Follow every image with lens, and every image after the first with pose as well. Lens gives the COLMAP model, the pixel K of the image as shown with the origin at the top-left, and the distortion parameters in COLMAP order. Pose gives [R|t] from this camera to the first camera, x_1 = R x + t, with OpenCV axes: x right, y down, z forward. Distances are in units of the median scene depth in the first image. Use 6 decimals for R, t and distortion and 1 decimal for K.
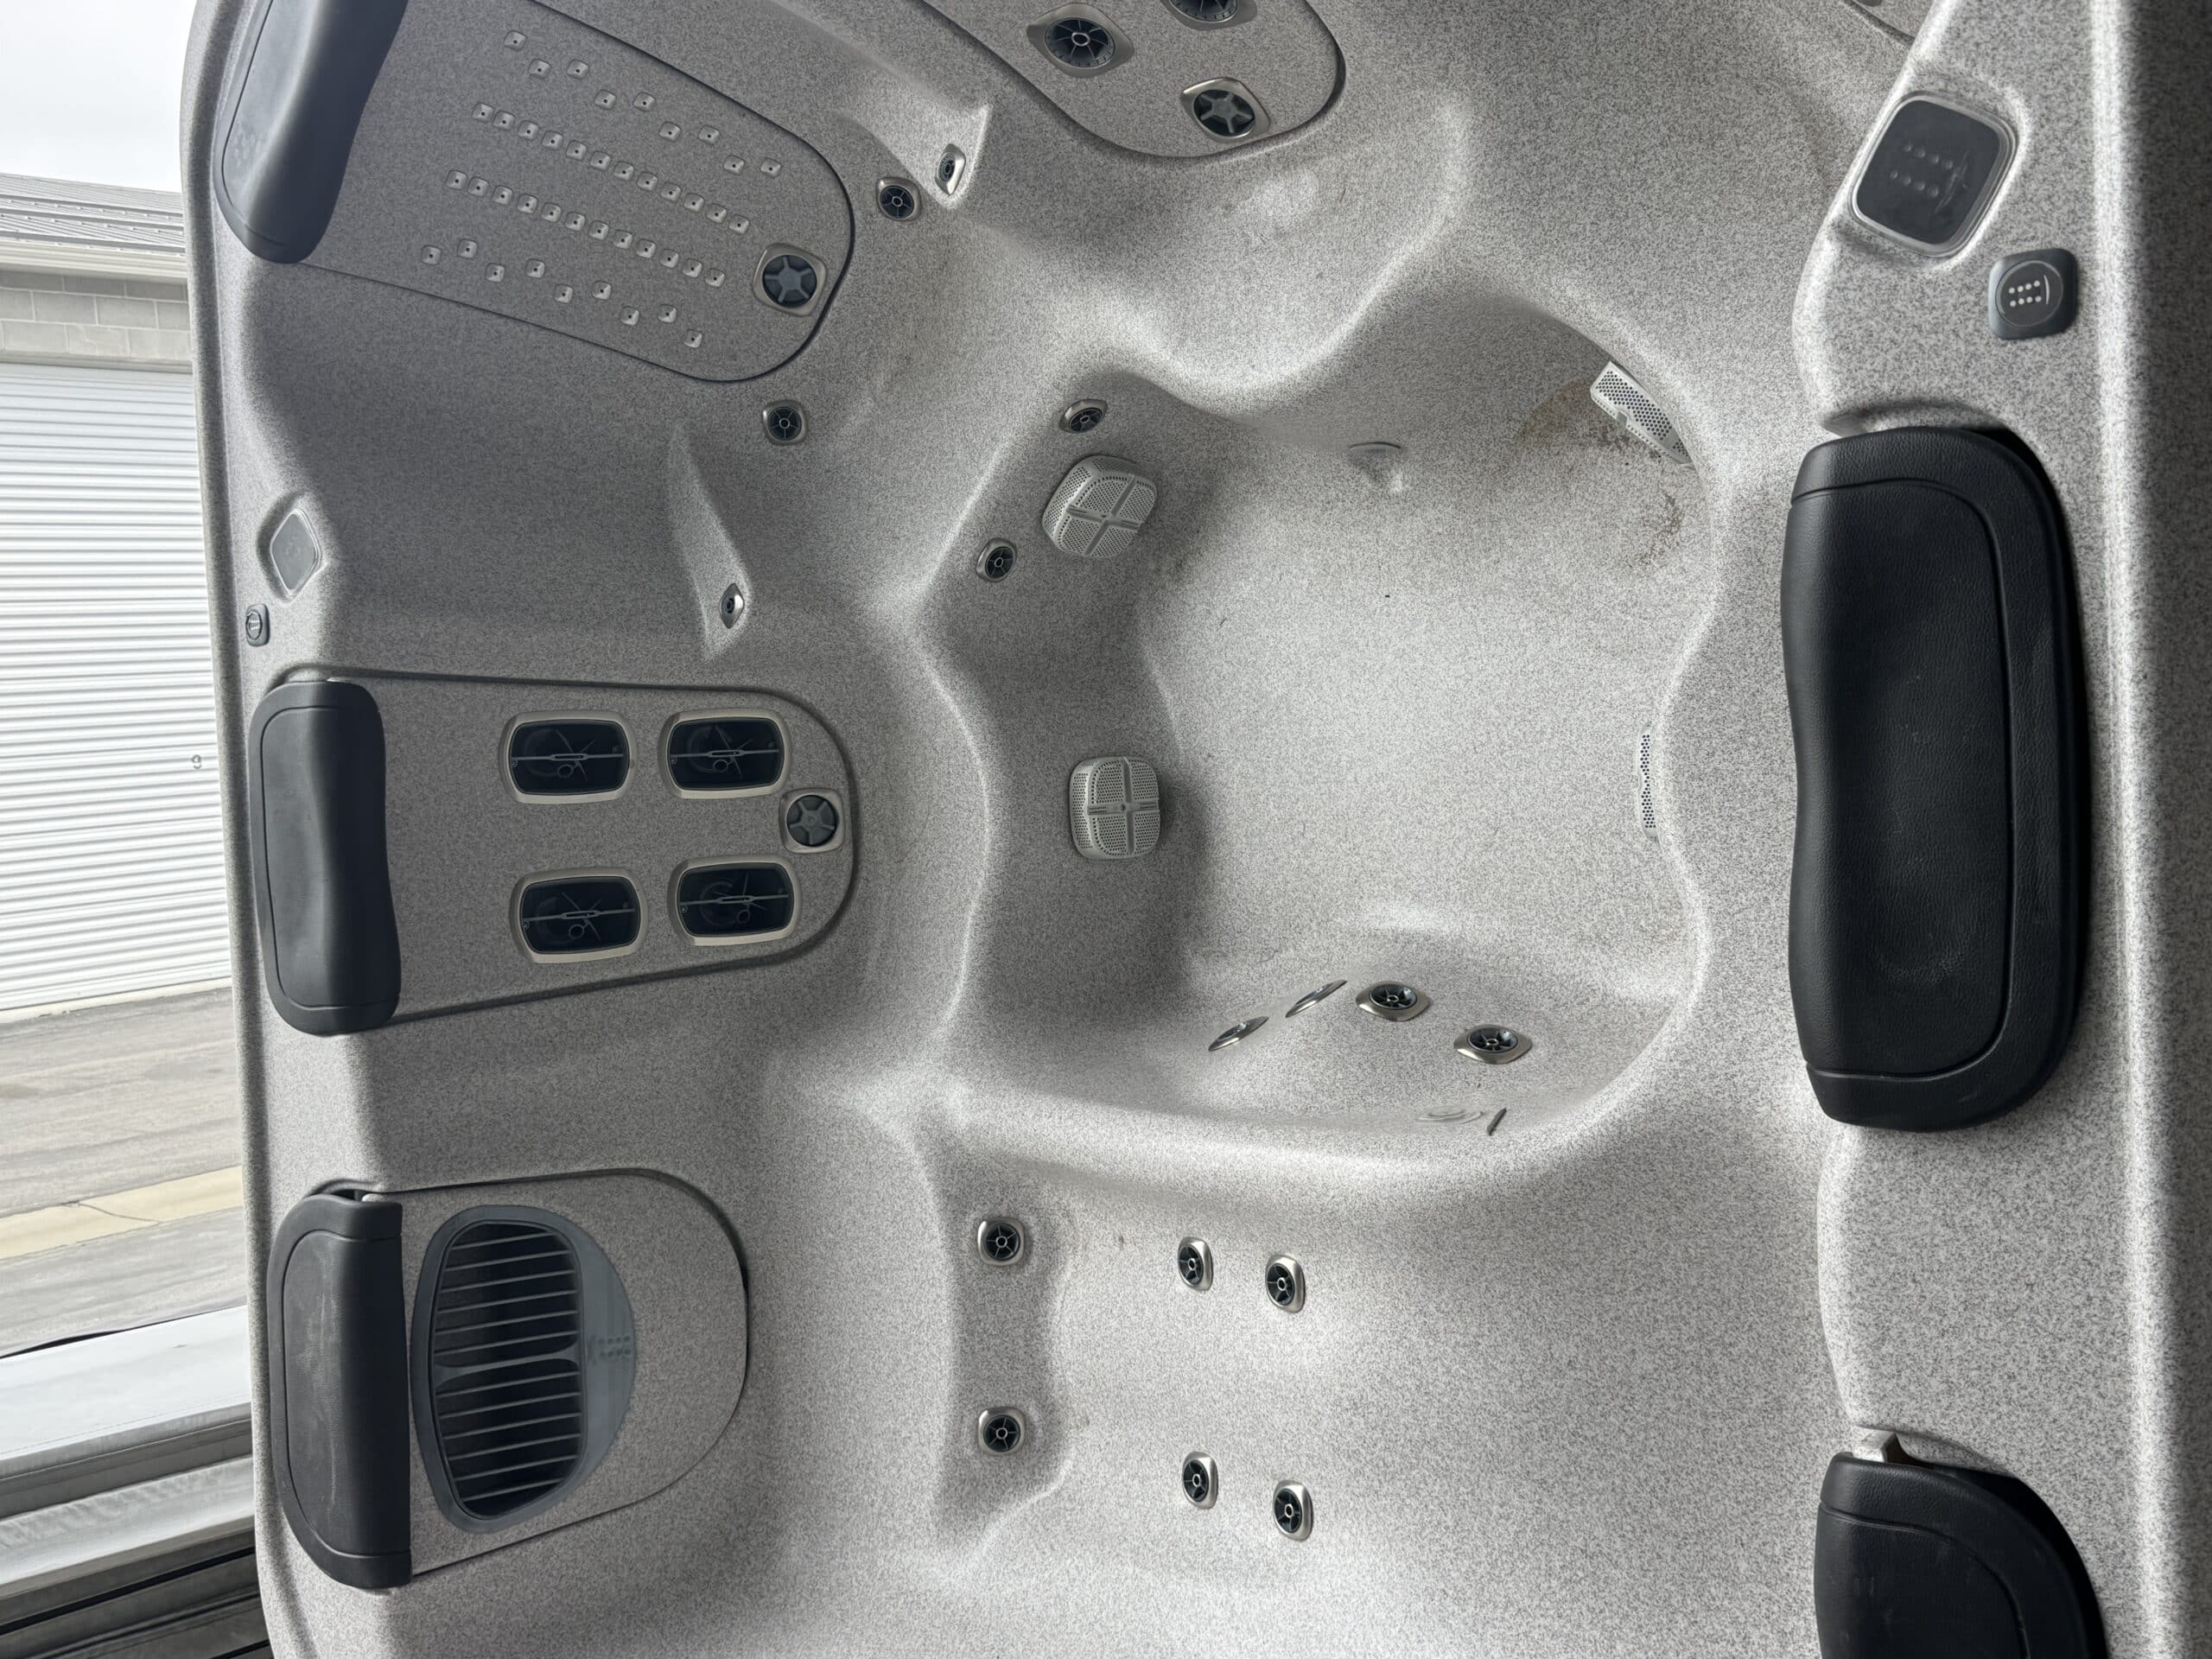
lens RADIAL K [[2174.0, 0, 1106.0], [0, 2174.0, 829.5], [0, 0, 1]] dist [0.179086, -0.391559]
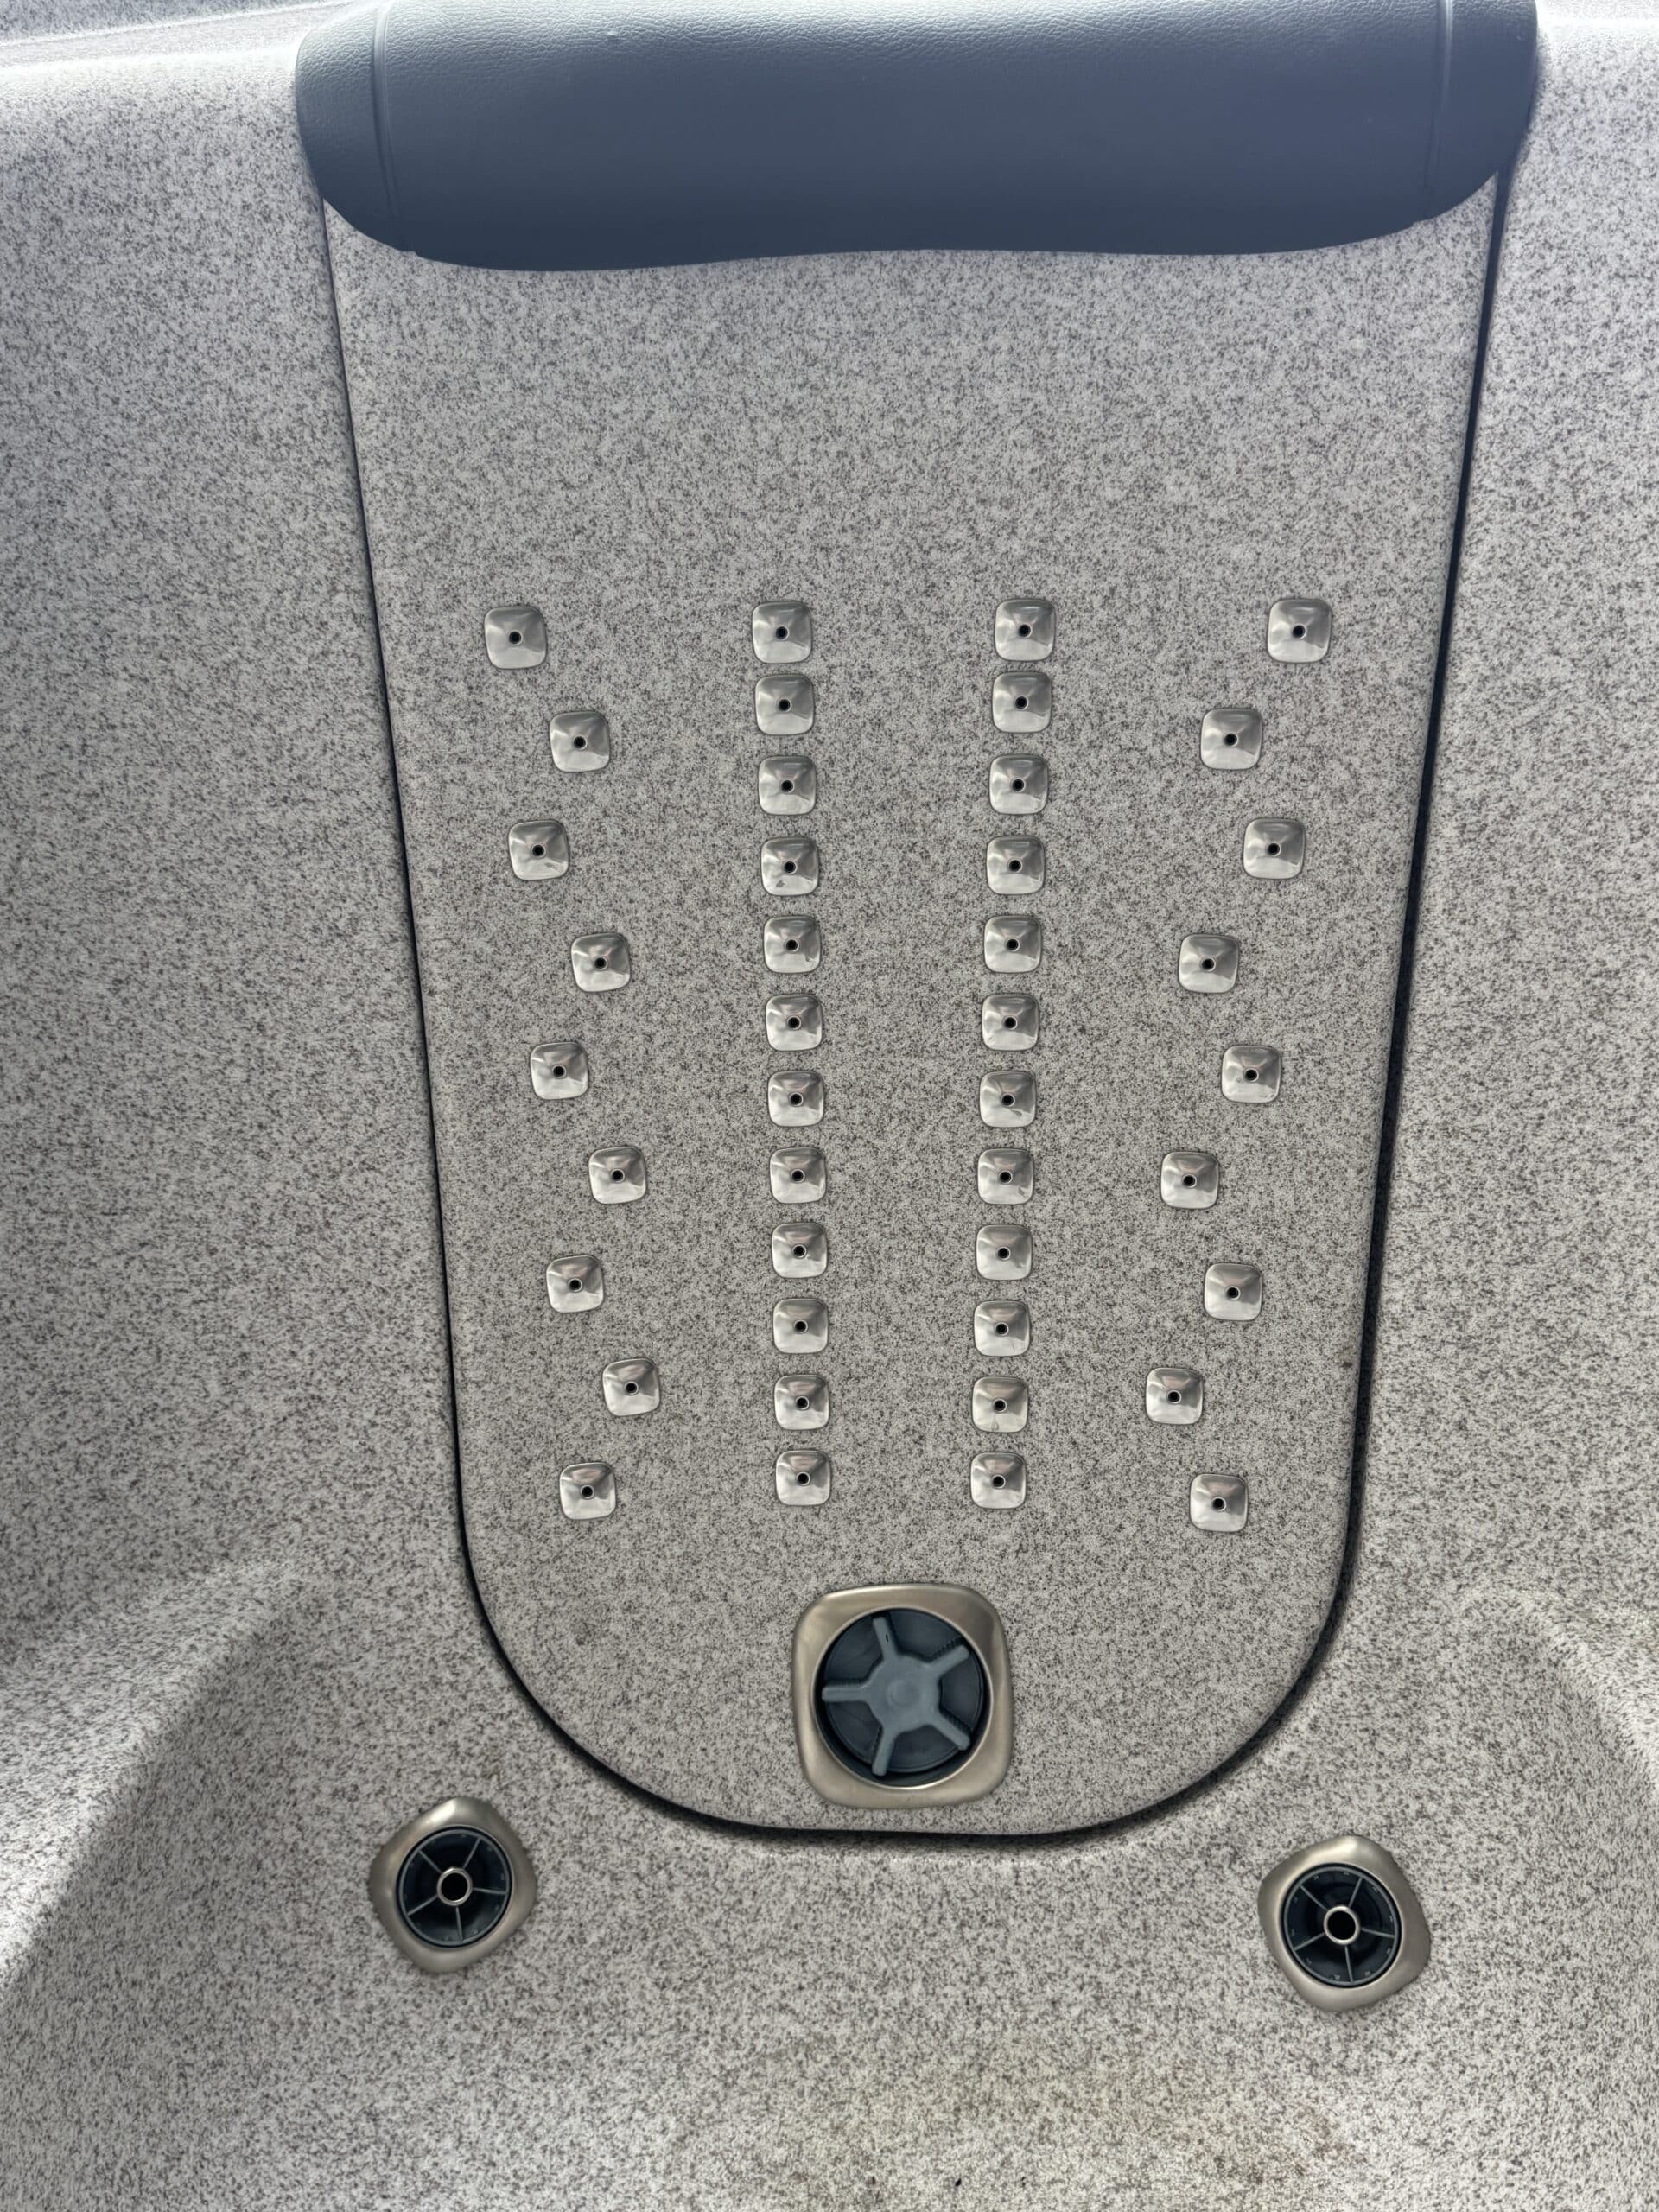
lens RADIAL K [[2174.0, 0, 829.5], [0, 2174.0, 1106.0], [0, 0, 1]] dist [0.179086, -0.391559]
pose [[0.472946, 0.869726, -0.141062, -0.177222], [-0.777168, 0.336351, -0.531863, -0.105624], [-0.415128, 0.361172, 0.834999, 0.718169]]
